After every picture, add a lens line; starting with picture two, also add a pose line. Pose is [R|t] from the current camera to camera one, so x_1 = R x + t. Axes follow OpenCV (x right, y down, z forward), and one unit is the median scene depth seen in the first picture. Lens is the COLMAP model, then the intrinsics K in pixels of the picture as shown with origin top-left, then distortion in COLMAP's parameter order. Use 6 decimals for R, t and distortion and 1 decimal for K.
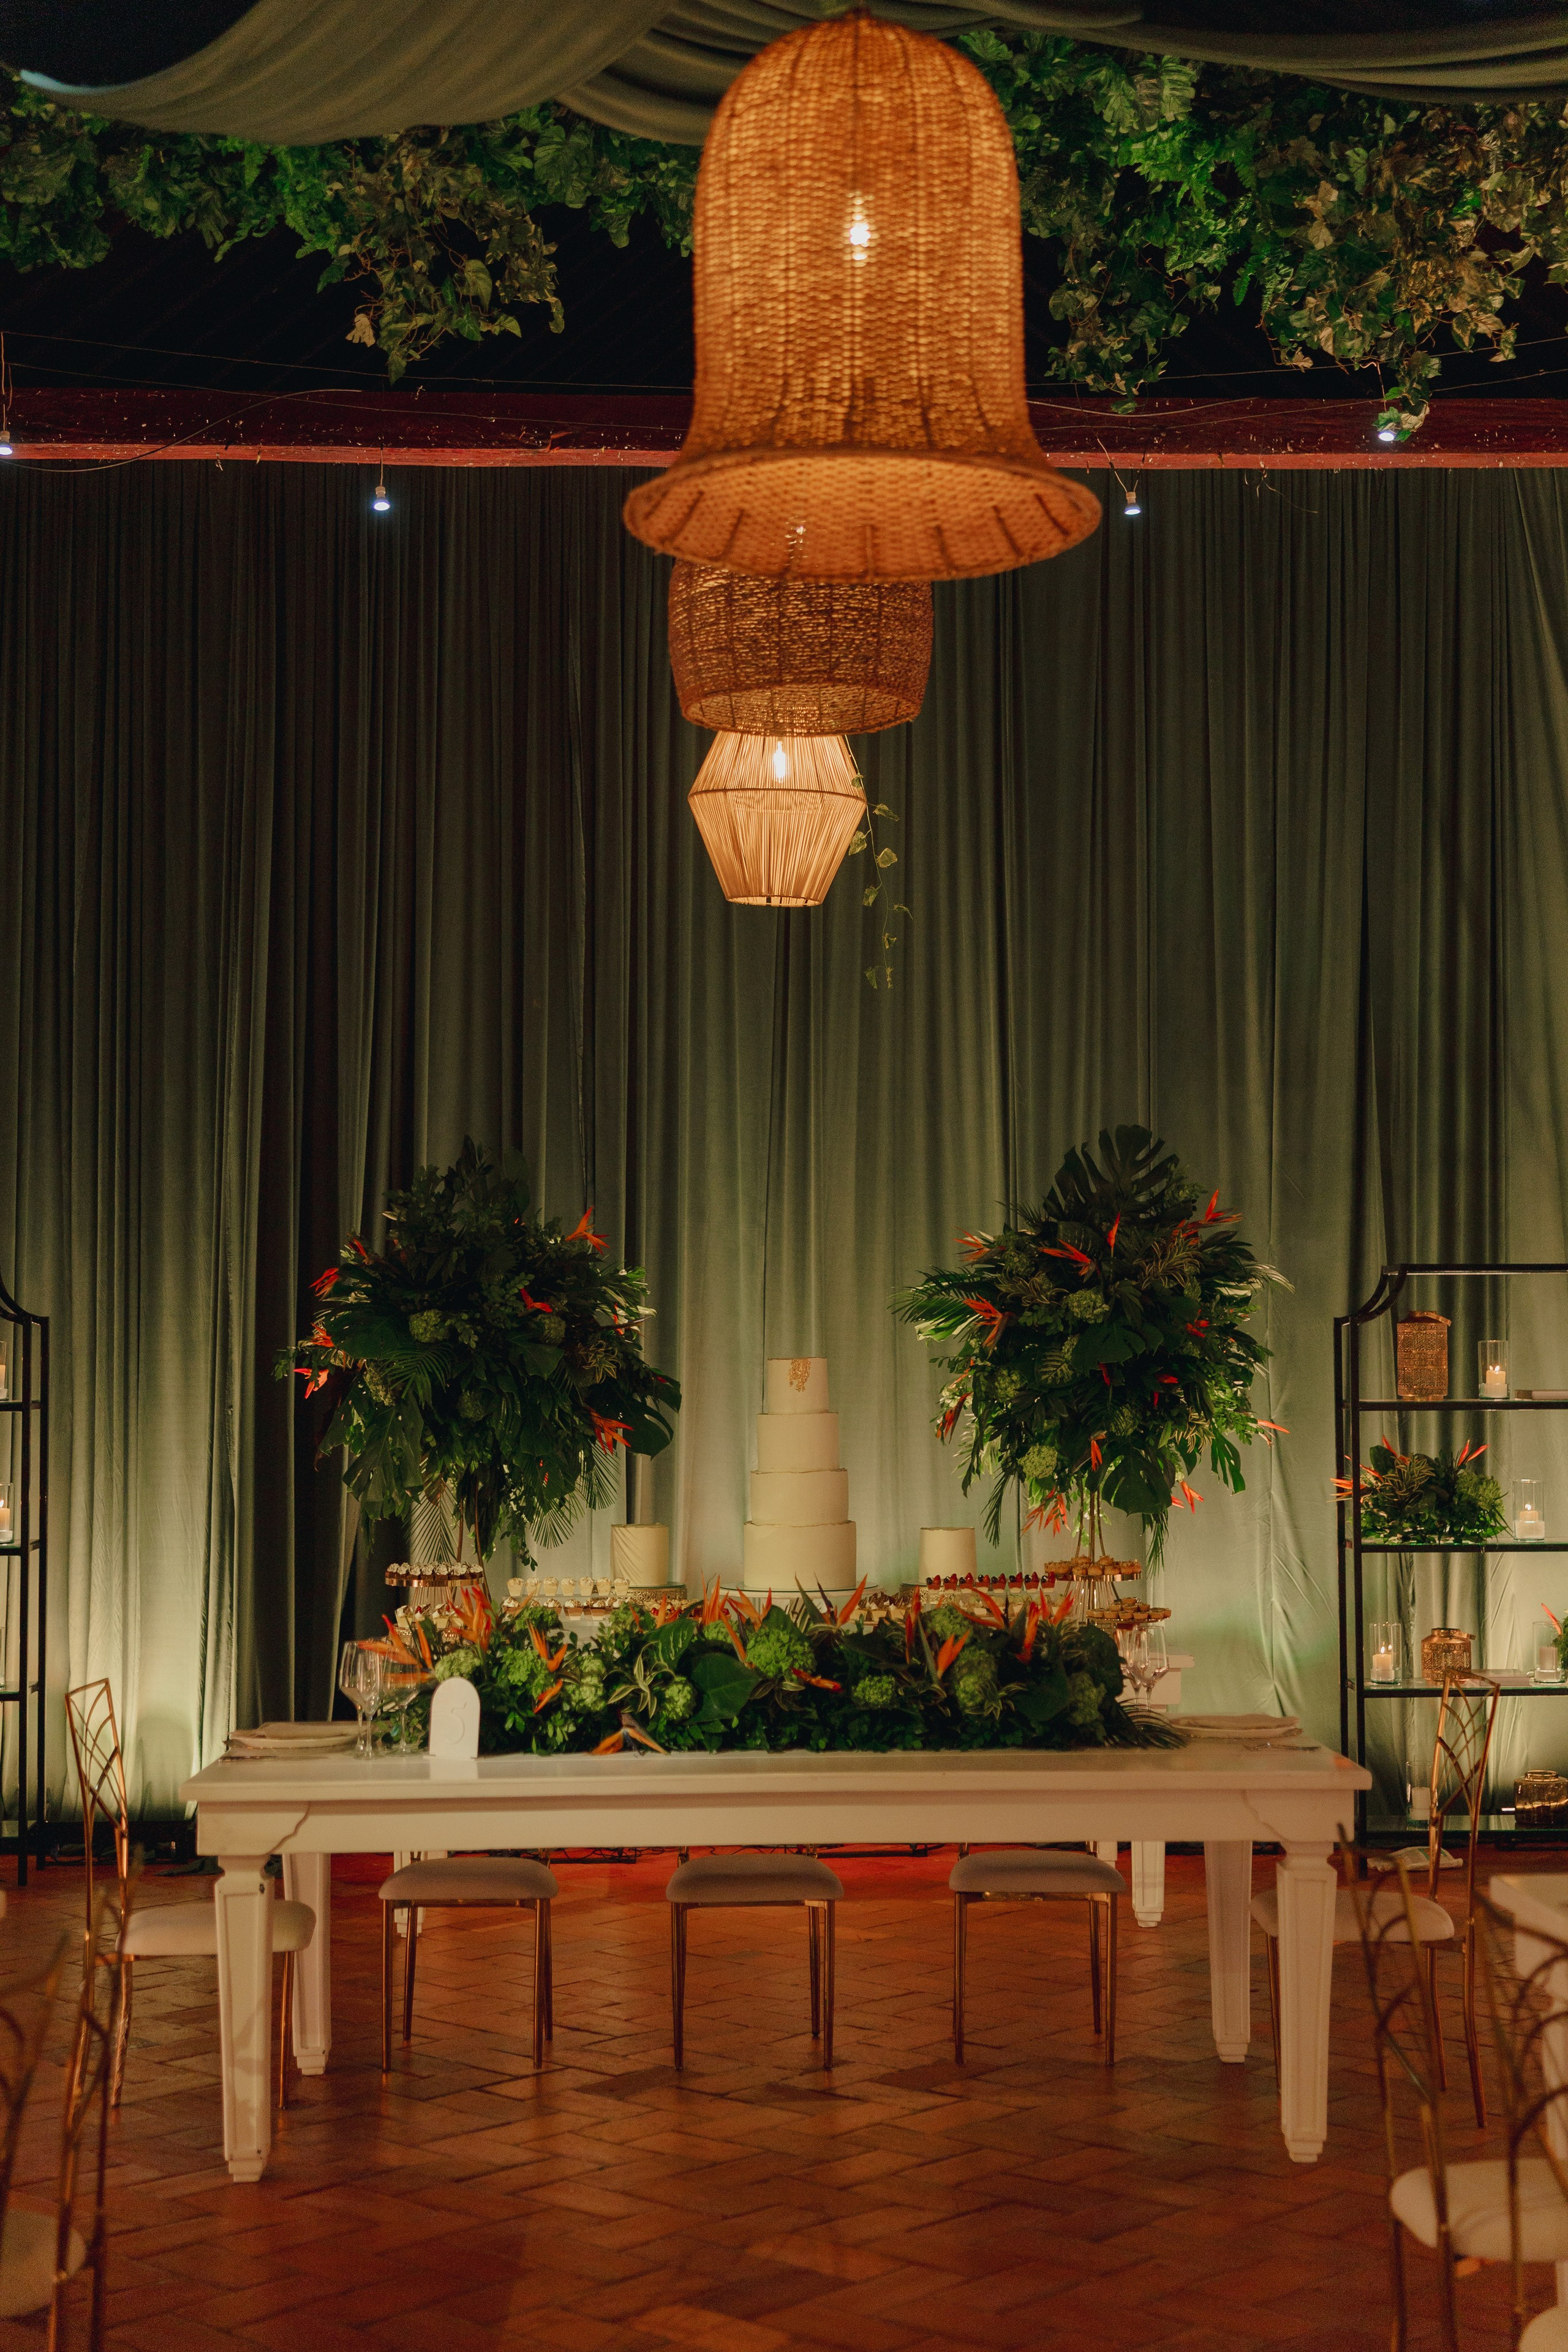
lens RADIAL K [[3194.2, 0, 807.4], [0, 3194.2, 1171.8], [0, 0, 1]] dist [-0.003921, -0.041992]
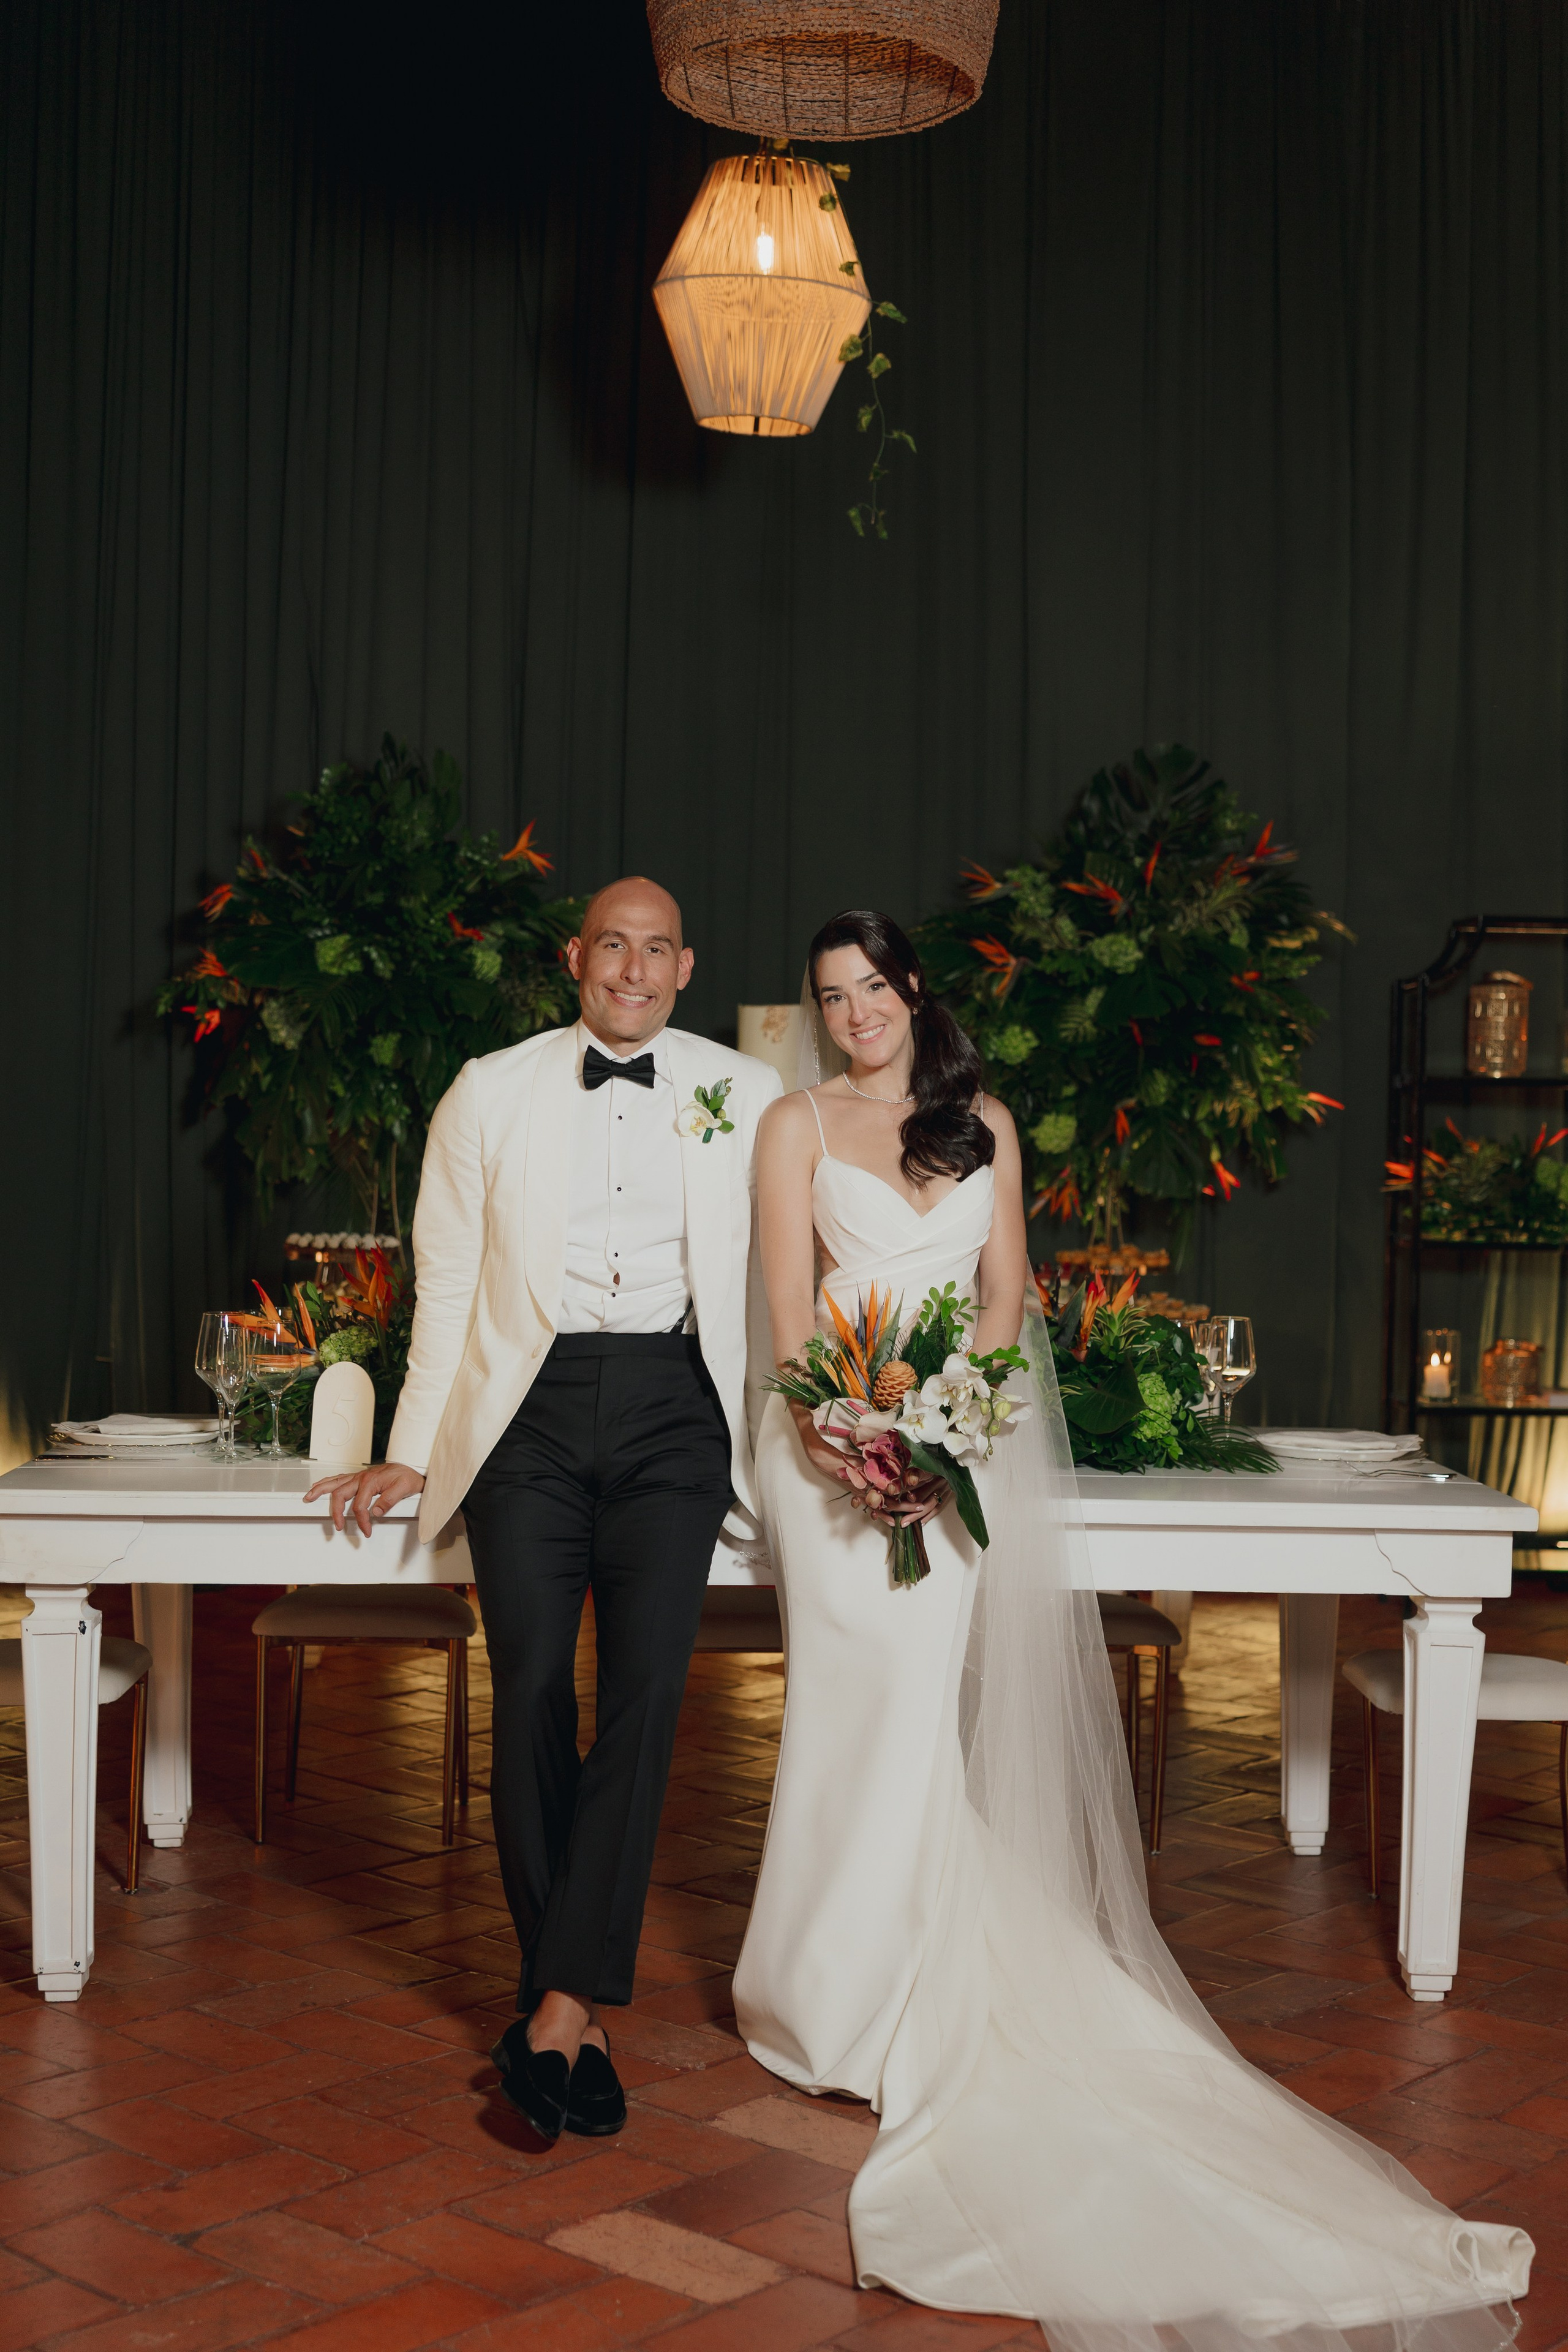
lens RADIAL K [[3224.4, 0, 784.0], [0, 3224.4, 1176.0], [0, 0, 1]] dist [-0.086836, -0.028224]
pose [[0.999668, 0.023460, 0.010641, -0.011551], [-0.024337, 0.995501, 0.091577, 0.033877], [-0.008445, -0.091805, 0.995741, 0.194043]]
